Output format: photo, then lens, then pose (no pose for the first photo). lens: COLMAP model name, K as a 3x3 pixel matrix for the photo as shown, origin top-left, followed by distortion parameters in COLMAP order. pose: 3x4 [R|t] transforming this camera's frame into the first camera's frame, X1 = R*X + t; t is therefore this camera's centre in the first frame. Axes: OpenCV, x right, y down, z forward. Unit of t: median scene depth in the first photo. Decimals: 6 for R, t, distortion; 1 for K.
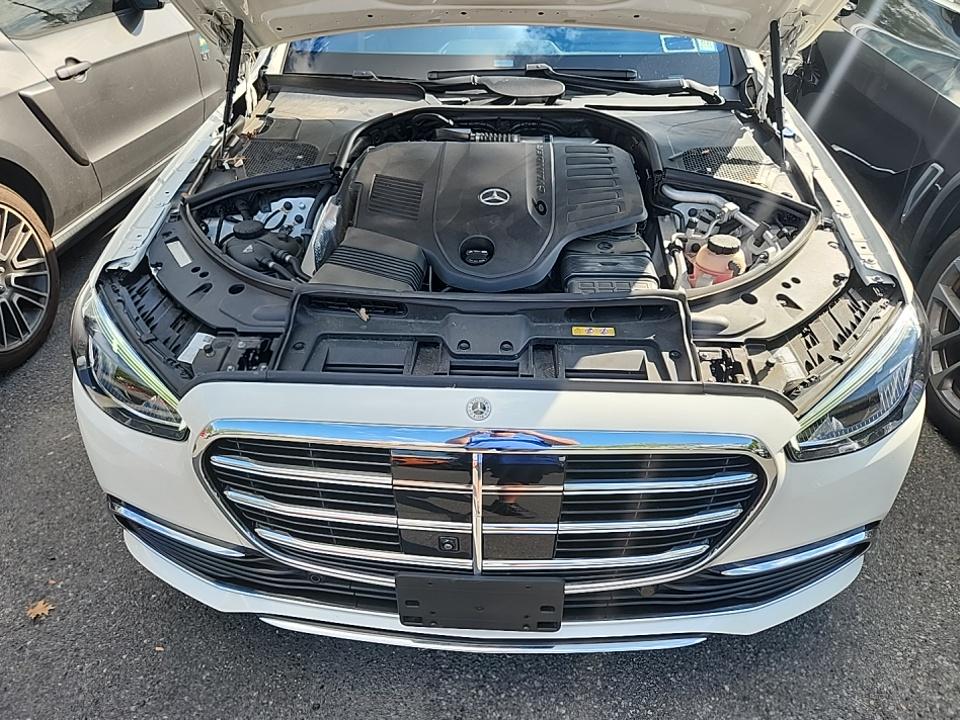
lens RADIAL K [[635.1, 0, 479.8], [0, 635.1, 359.4], [0, 0, 1]] dist [0.056882, -0.043146]
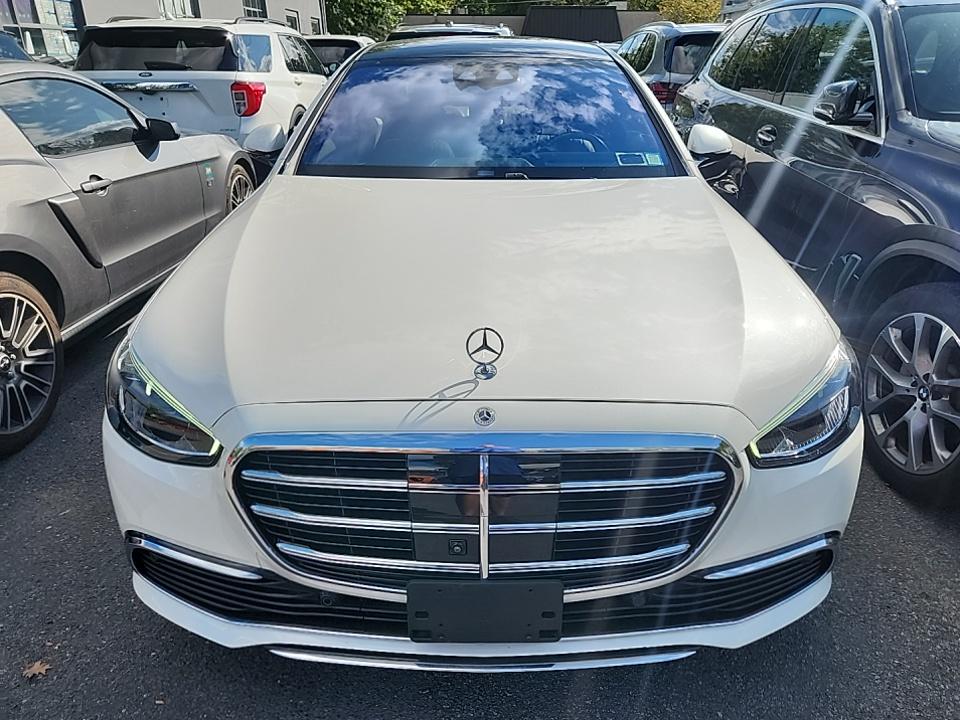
lens RADIAL K [[635.1, 0, 483.9], [0, 635.1, 369.7], [0, 0, 1]] dist [0.056882, -0.043146]
pose [[0.998498, -0.013764, 0.053032, -0.039607], [0.023558, 0.981743, -0.188749, 0.135368], [-0.049466, 0.189715, 0.980592, -0.093626]]
